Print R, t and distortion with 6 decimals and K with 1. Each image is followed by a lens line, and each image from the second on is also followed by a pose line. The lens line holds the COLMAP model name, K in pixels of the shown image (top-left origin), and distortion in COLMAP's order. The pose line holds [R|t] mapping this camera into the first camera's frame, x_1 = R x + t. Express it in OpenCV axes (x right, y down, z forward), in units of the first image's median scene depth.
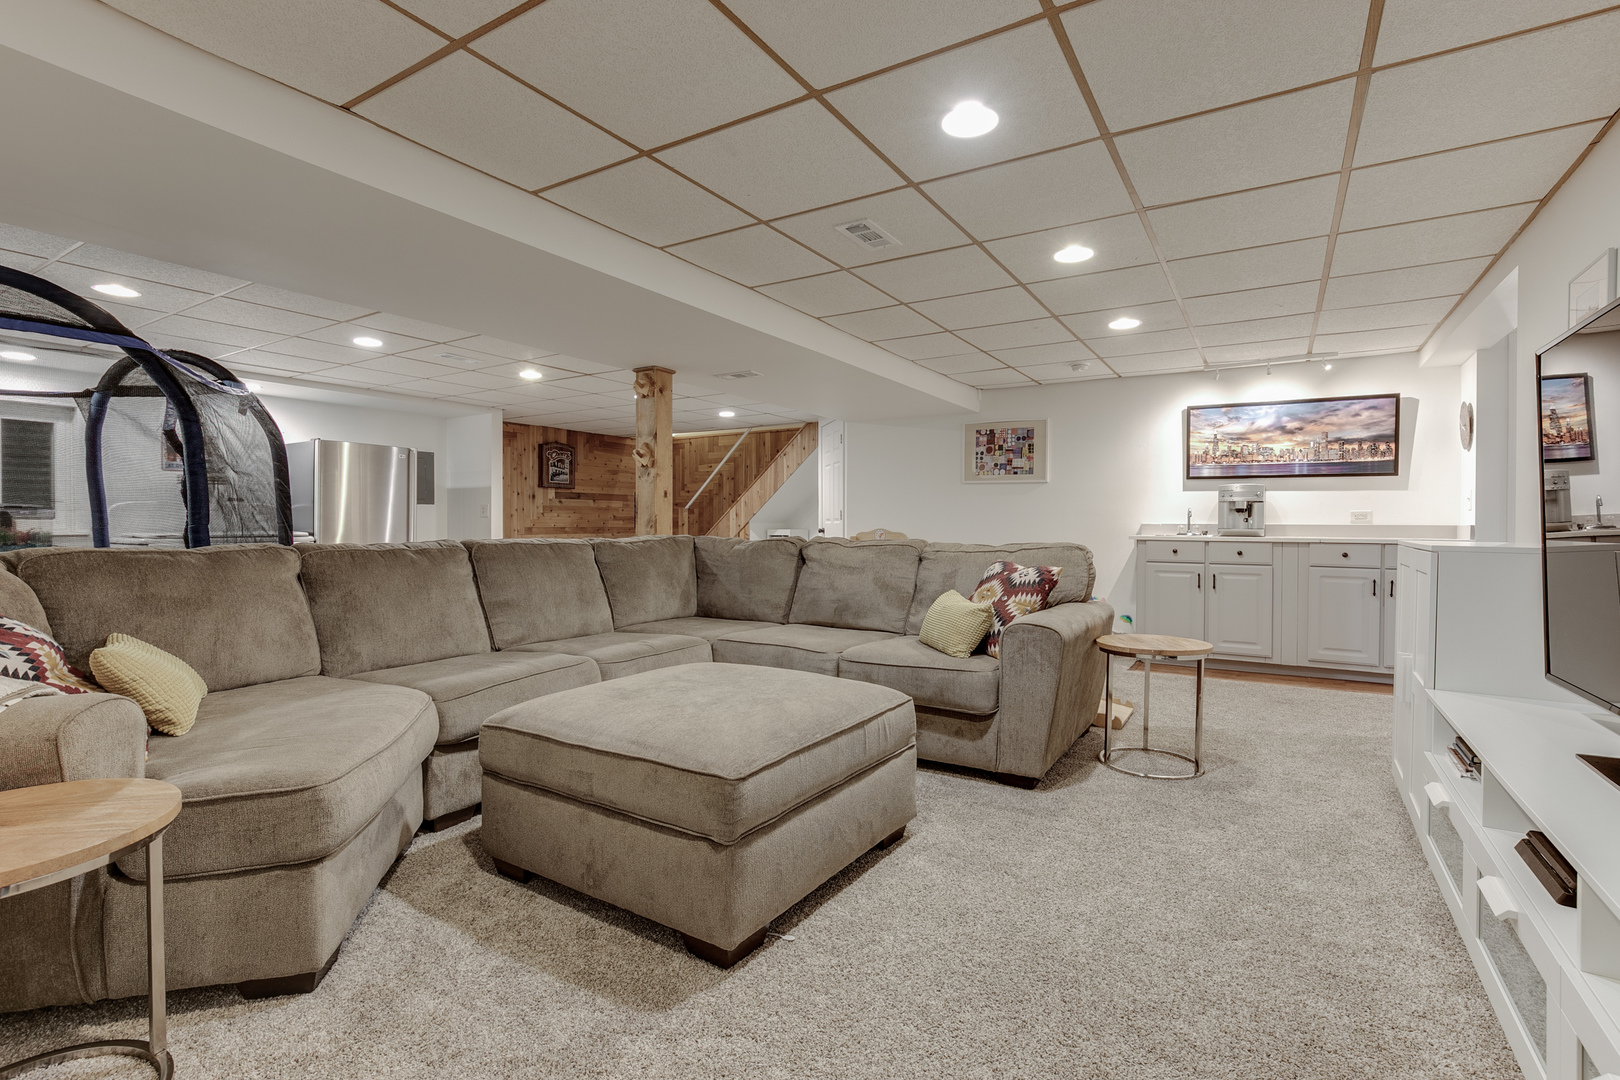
lens RADIAL K [[751.7, 0, 823.2], [0, 751.7, 539.8], [0, 0, 1]] dist [-0.001423, 0.000688]
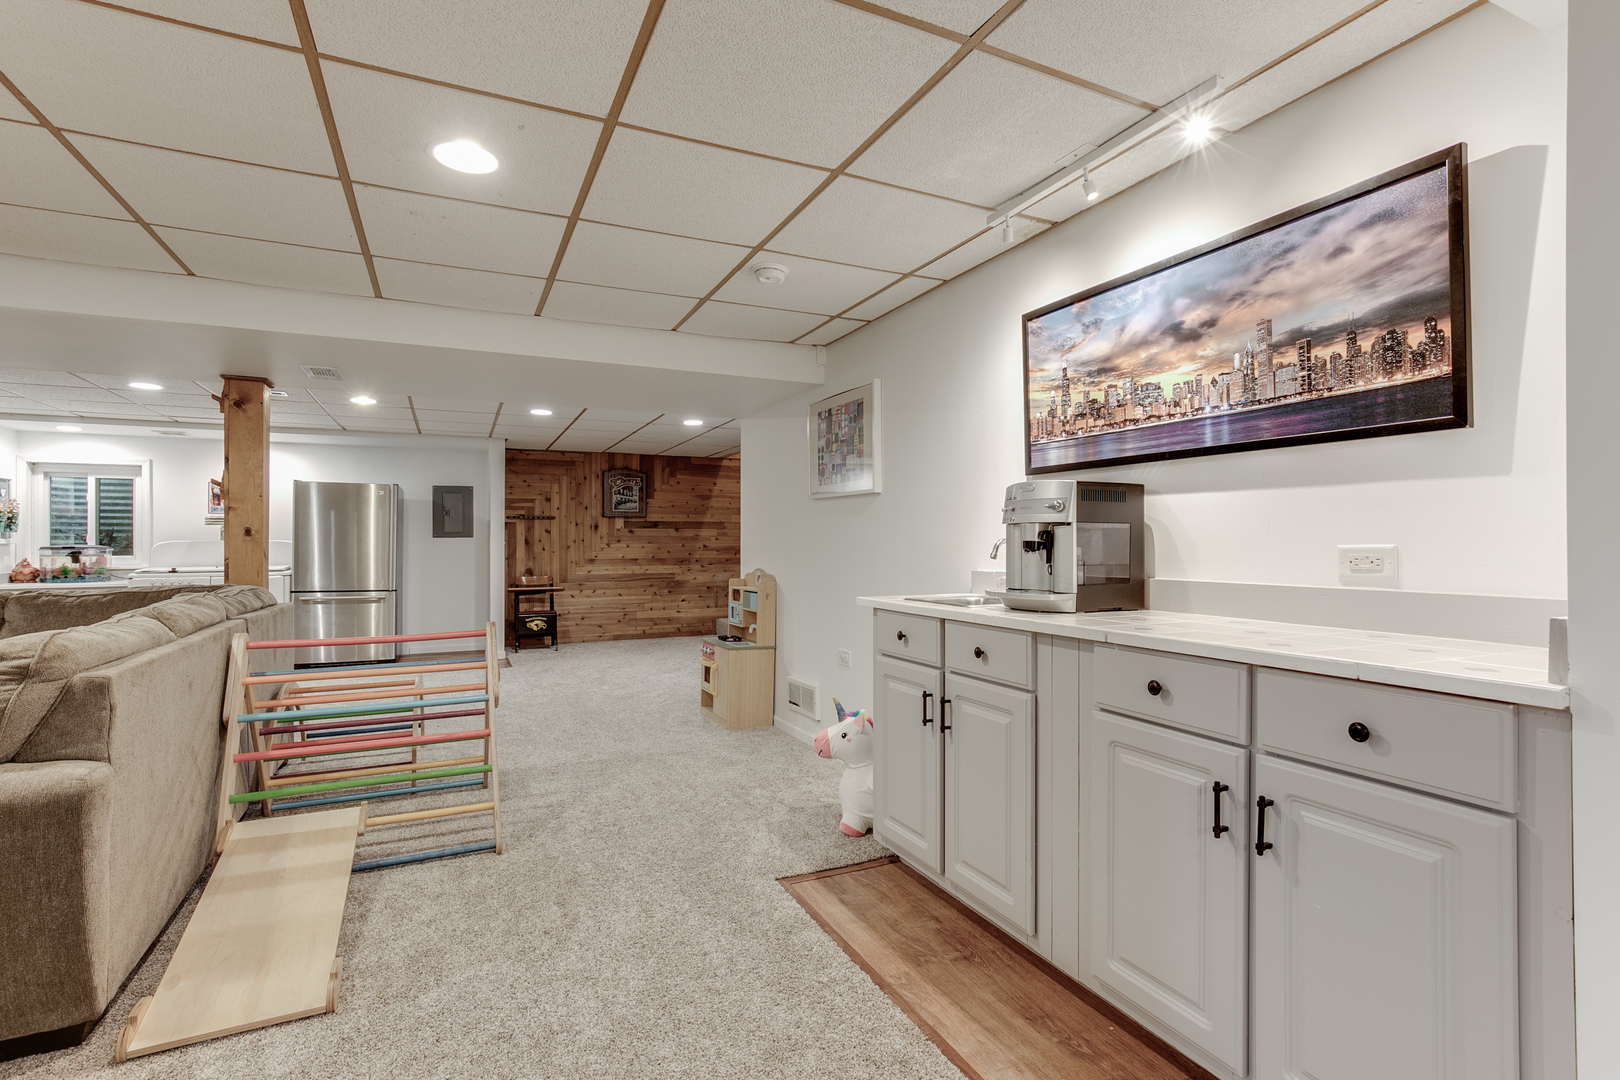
lens RADIAL K [[779.3, 0, 819.4], [0, 779.3, 540.4], [0, 0, 1]] dist [0.011589, -0.000112]
pose [[0.832278, -0.008578, -0.554293, 0.663719], [-0.006324, 0.999668, -0.024966, -0.028975], [0.554323, 0.024284, 0.831947, 0.556298]]
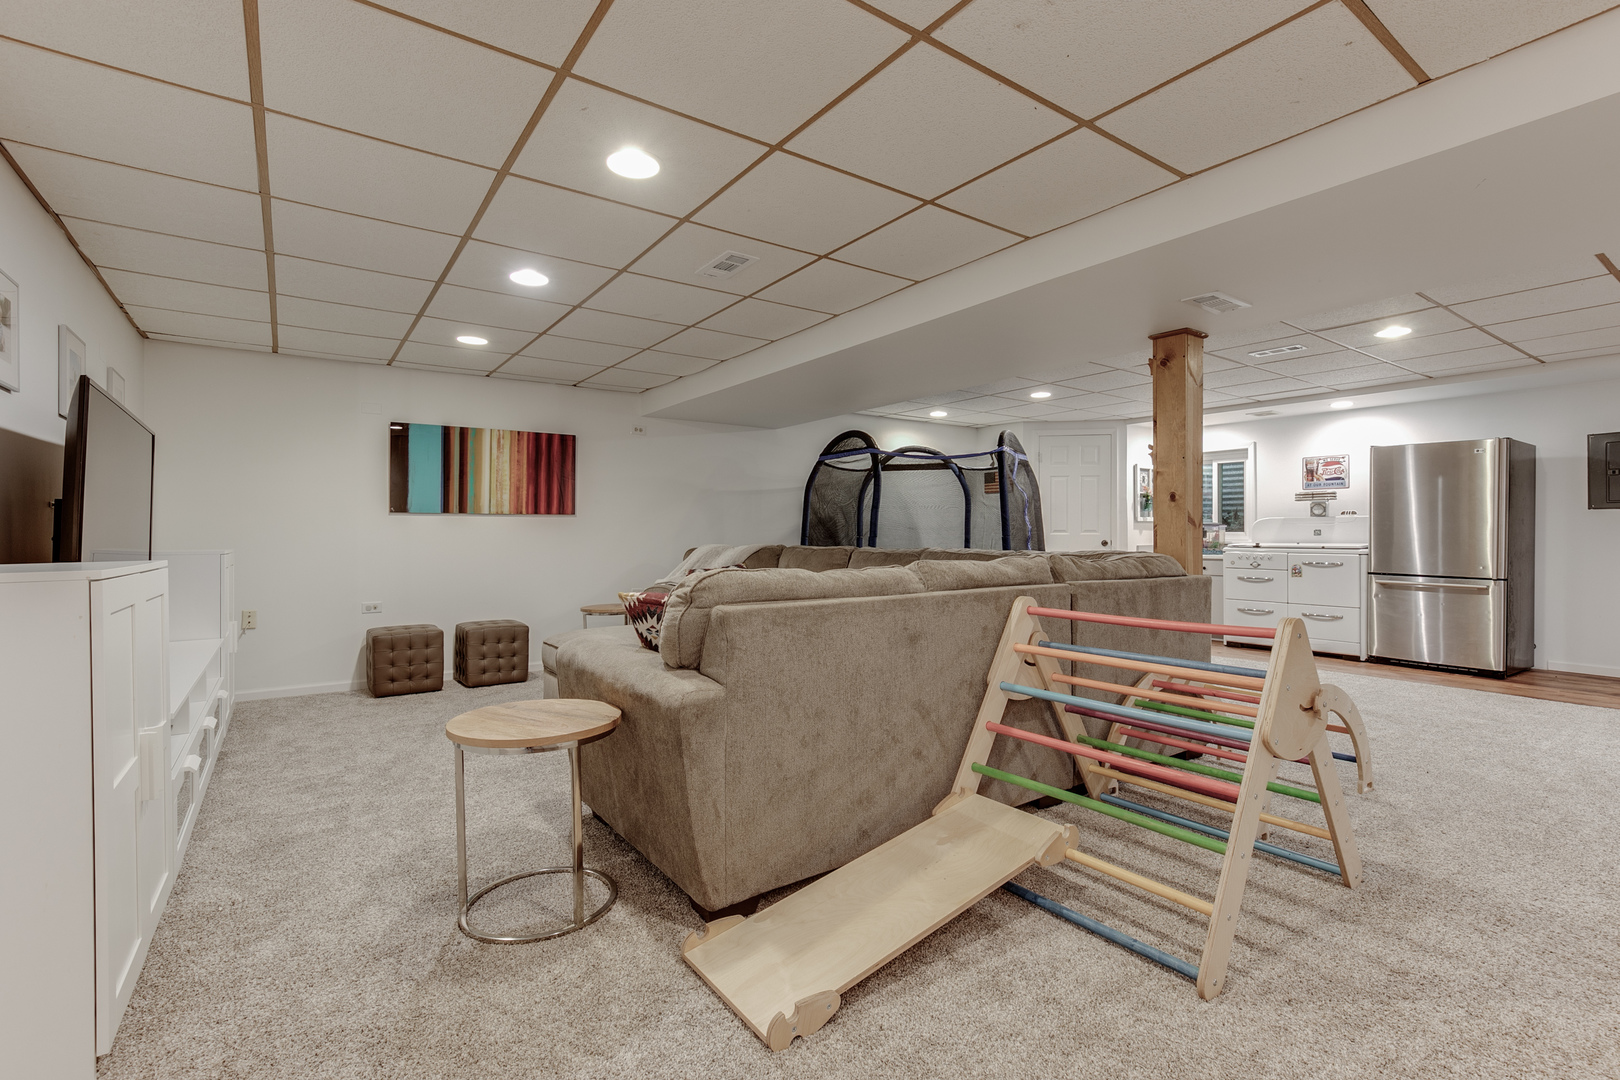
lens RADIAL K [[751.7, 0, 811.9], [0, 751.7, 523.8], [0, 0, 1]] dist [-0.001423, 0.000688]
pose [[-0.391544, -0.016313, -0.920015, 0.540355], [-0.019849, 0.999760, -0.009279, -0.016073], [0.919945, 0.014628, -0.391774, 0.837438]]
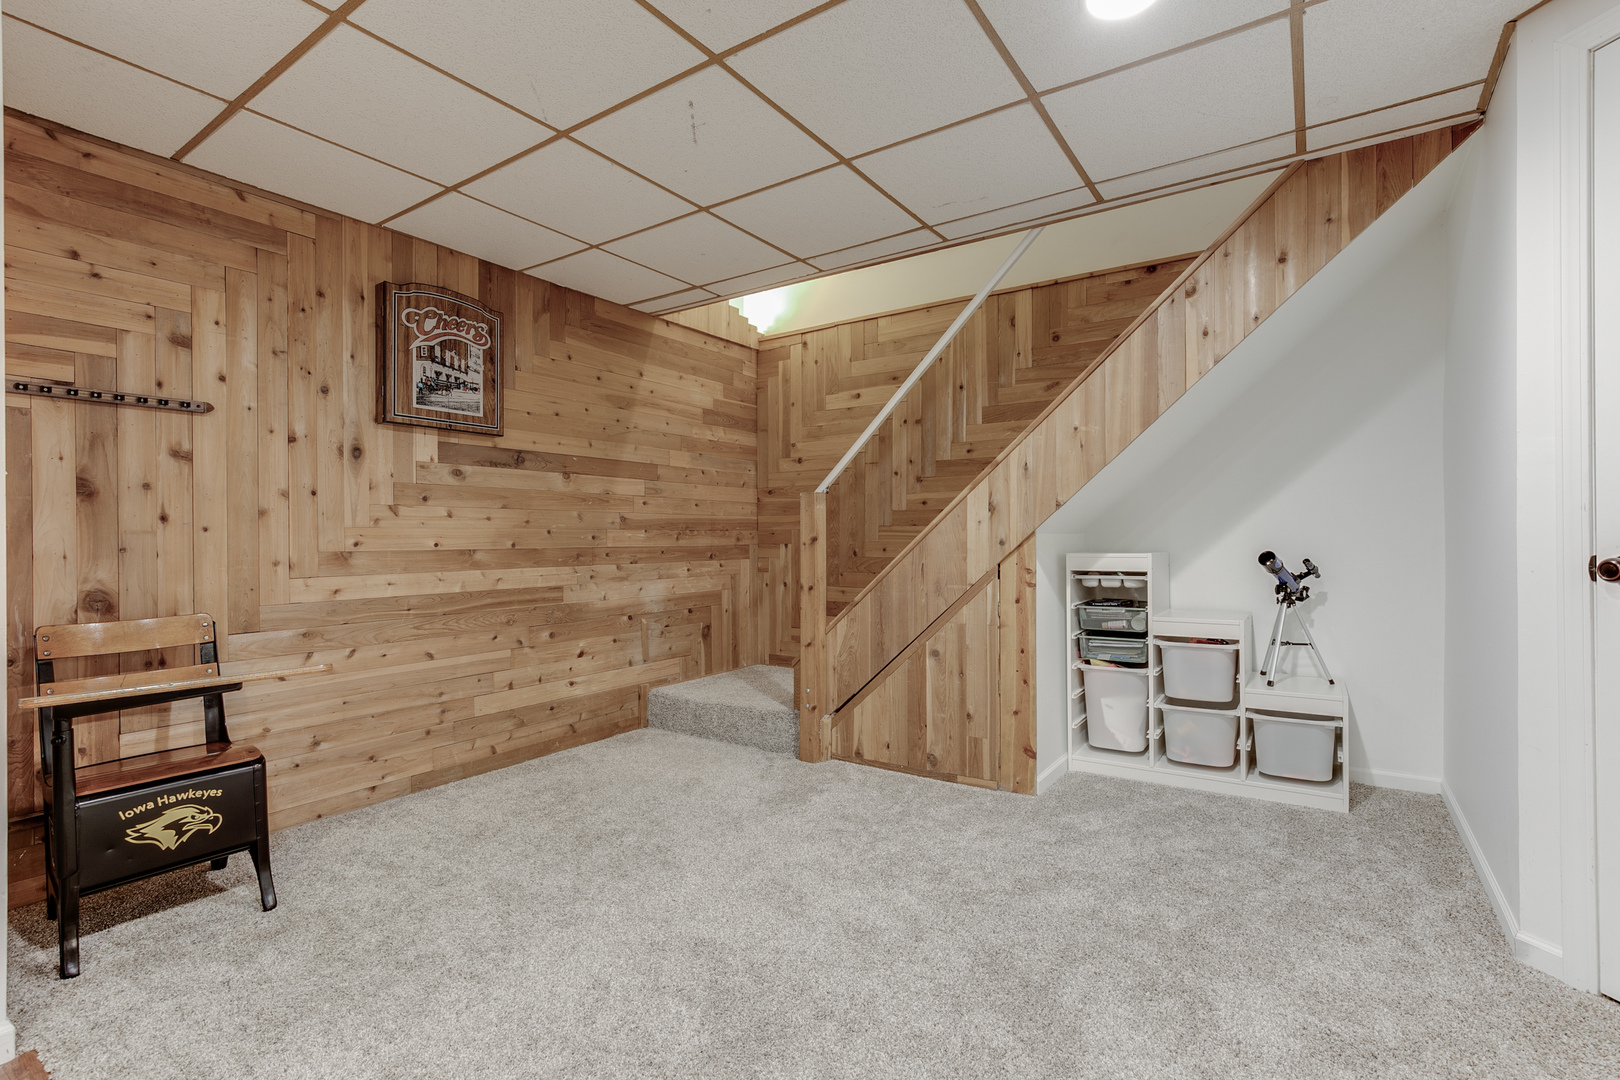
lens RADIAL K [[751.7, 0, 794.2], [0, 751.7, 539.5], [0, 0, 1]] dist [-0.001423, 0.000688]
pose [[0.997349, -0.009378, -0.072158, -0.308348], [0.008023, 0.999786, -0.019052, -0.024114], [0.072321, 0.018423, 0.997211, 1.177846]]
